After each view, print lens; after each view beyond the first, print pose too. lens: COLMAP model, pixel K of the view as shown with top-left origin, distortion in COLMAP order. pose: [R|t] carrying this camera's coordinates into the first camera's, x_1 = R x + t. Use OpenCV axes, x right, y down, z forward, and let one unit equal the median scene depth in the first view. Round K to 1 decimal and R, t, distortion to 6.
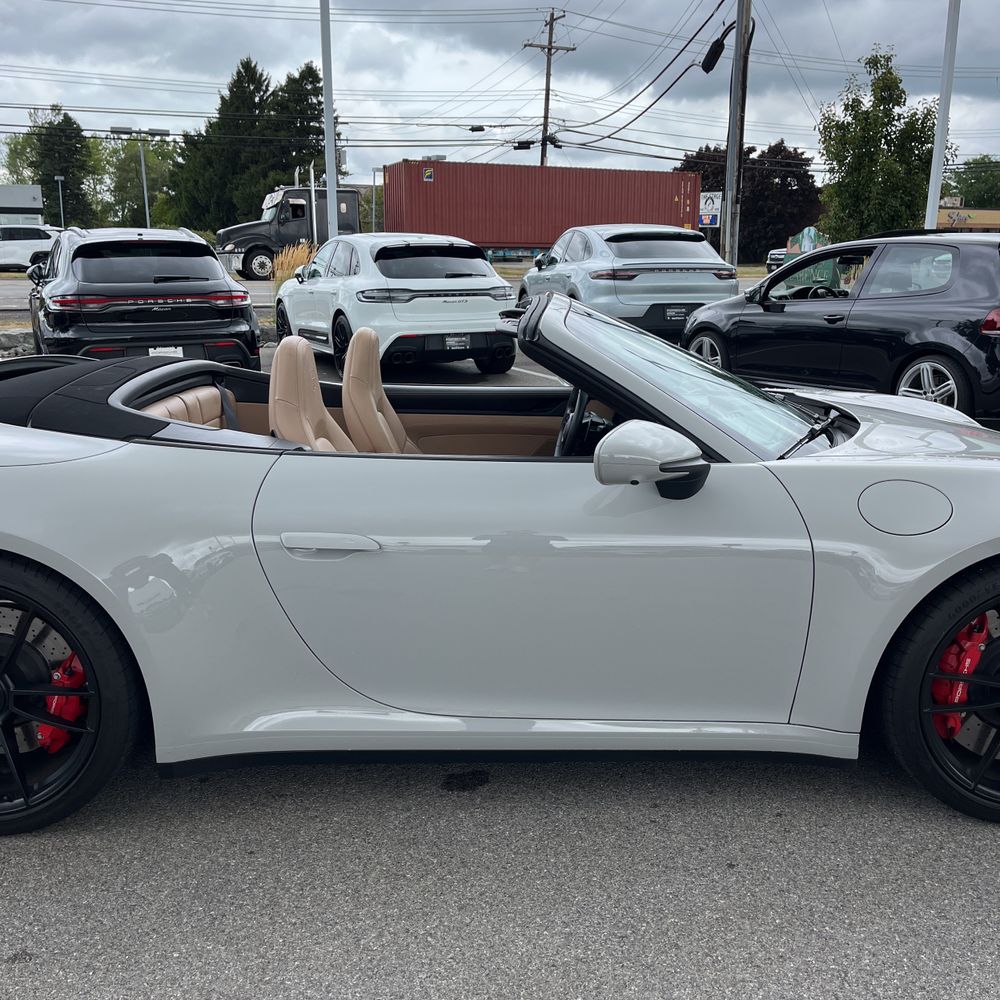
lens RADIAL K [[1017.6, 0, 508.7], [0, 1017.6, 497.6], [0, 0, 1]] dist [0.024179, 0.000000]
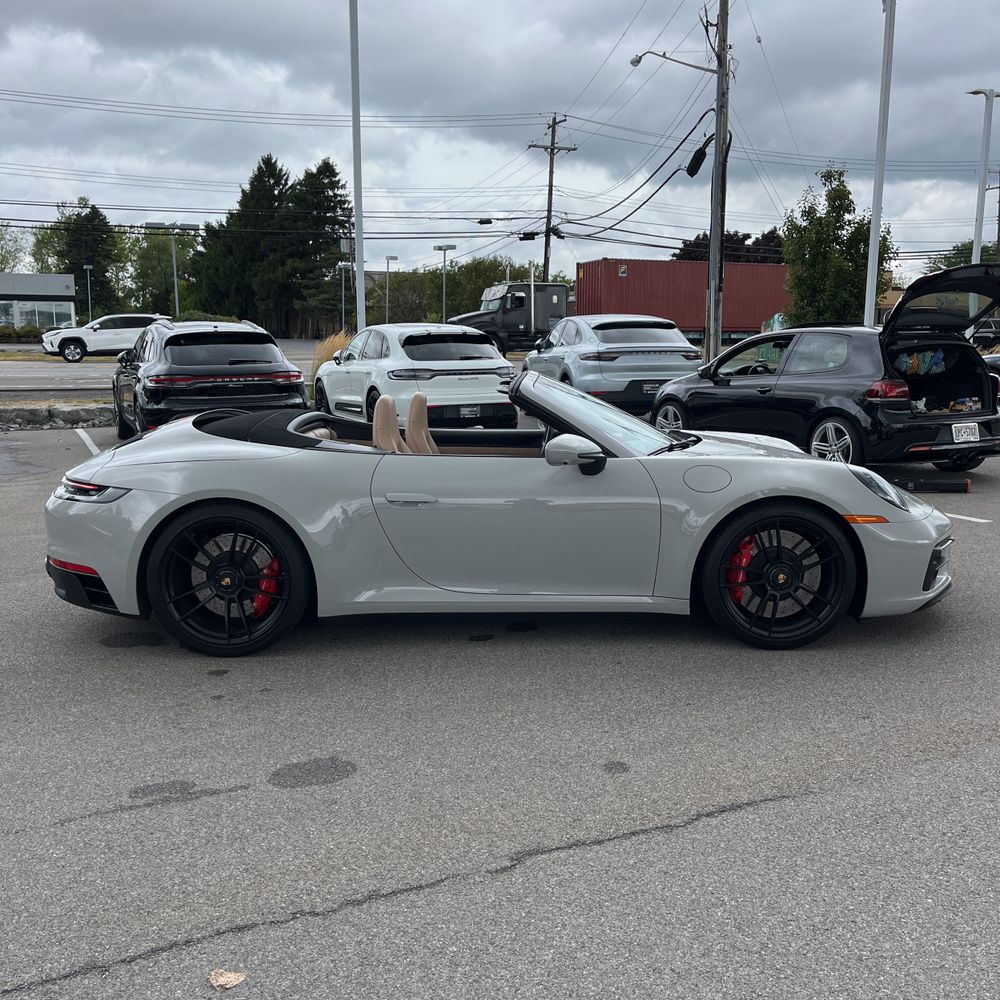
lens RADIAL K [[1017.6, 0, 516.1], [0, 1017.6, 490.9], [0, 0, 1]] dist [0.024179, 0.000000]
pose [[0.999990, -0.004467, -0.001004, 0.005487], [0.004370, 0.996600, -0.082280, 0.040439], [0.001368, 0.082275, 0.996609, -0.196810]]
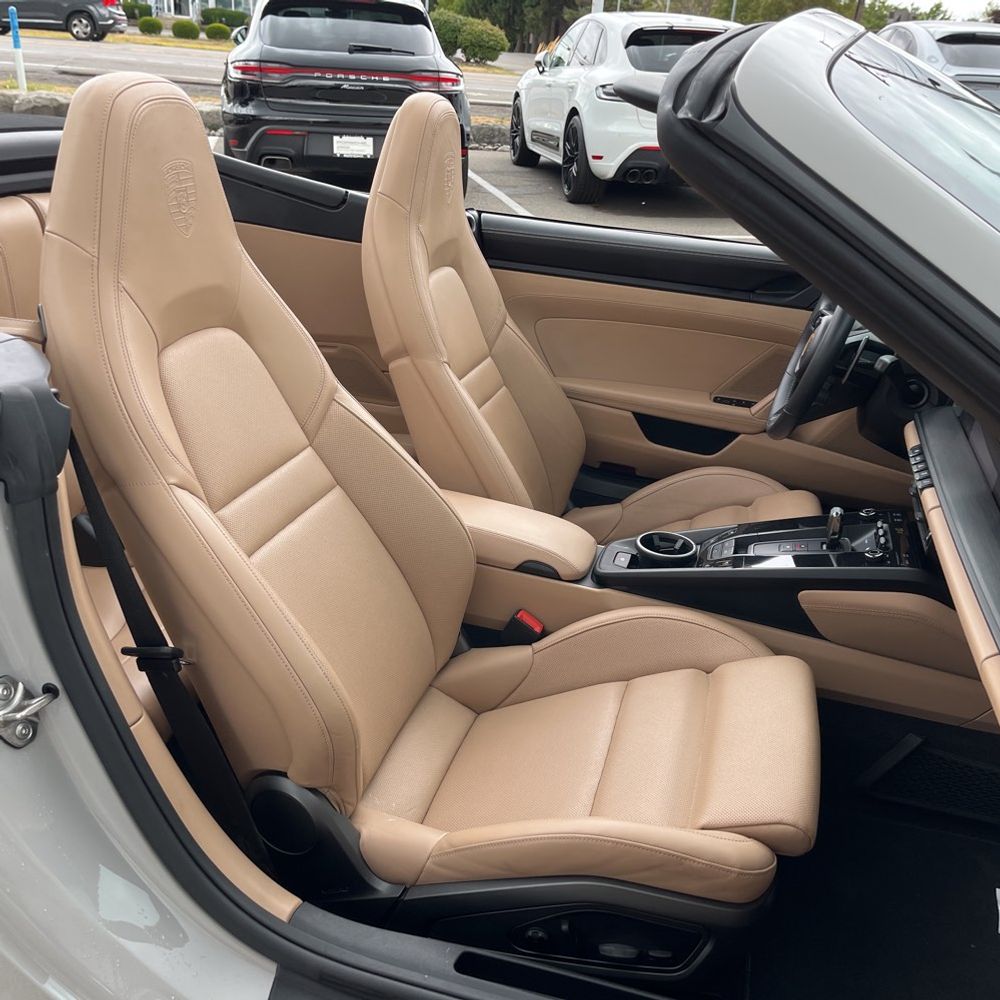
lens RADIAL K [[1017.6, 0, 506.1], [0, 1017.6, 497.7], [0, 0, 1]] dist [0.024179, 0.000000]
pose [[0.961478, 0.164046, -0.220564, 0.011845], [-0.124812, 0.975453, 0.181422, -0.021854], [0.244911, -0.146904, 0.958352, 0.157718]]
